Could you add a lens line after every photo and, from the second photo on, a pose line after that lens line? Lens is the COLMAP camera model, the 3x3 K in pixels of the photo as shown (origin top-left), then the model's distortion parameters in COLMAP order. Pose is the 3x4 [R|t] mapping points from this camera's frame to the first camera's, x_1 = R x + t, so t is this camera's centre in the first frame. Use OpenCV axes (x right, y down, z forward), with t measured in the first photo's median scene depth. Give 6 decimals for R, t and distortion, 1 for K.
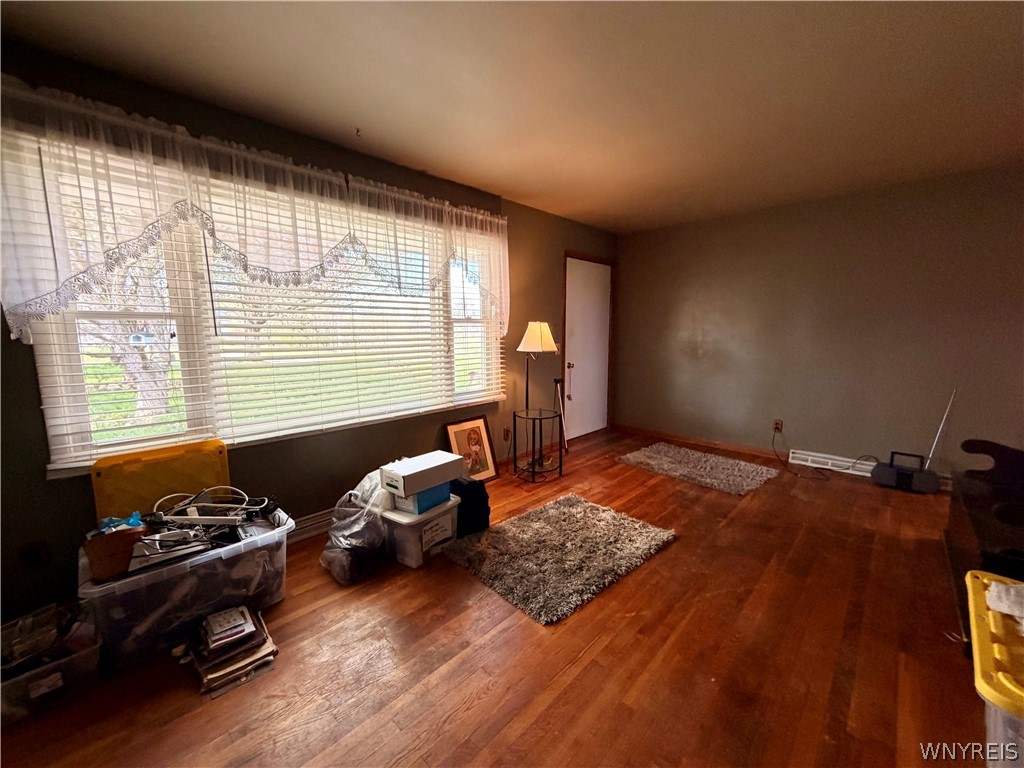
lens RADIAL K [[407.9, 0, 511.5], [0, 407.9, 385.4], [0, 0, 1]] dist [0.000850, 0.000458]
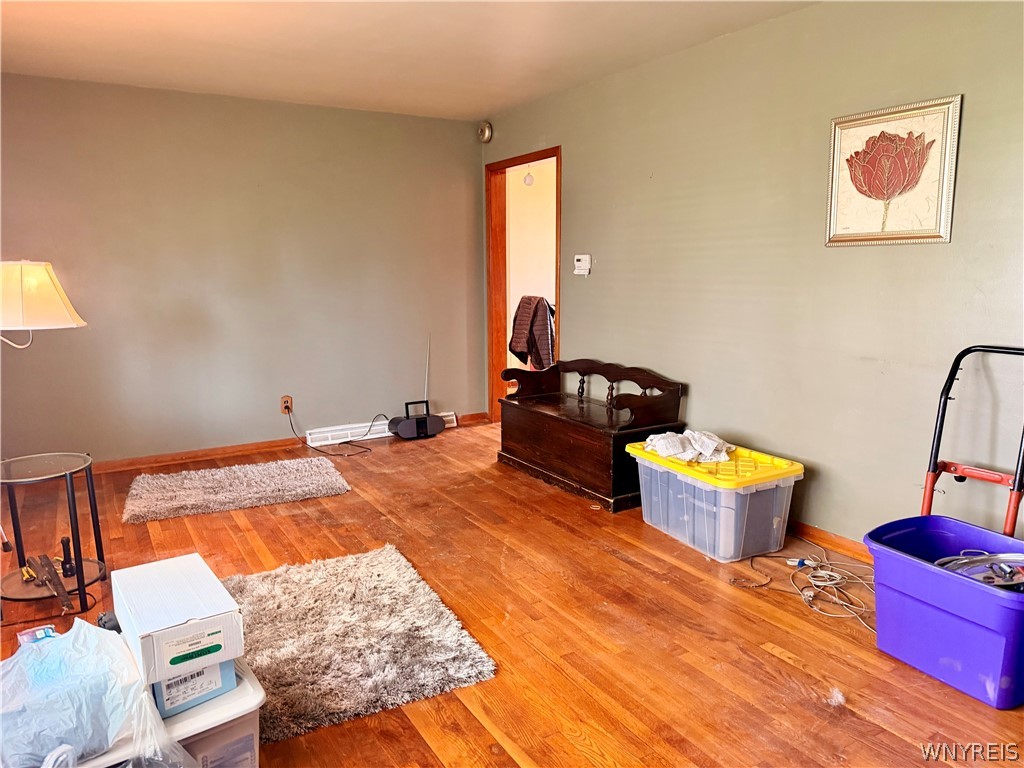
lens RADIAL K [[715.2, 0, 513.3], [0, 715.2, 383.4], [0, 0, 1]] dist [0.042383, -0.004847]
pose [[0.237216, -0.145752, 0.960461, -0.635106], [0.131695, 0.984379, 0.116855, -0.046732], [-0.962489, 0.098768, 0.252705, 0.349393]]
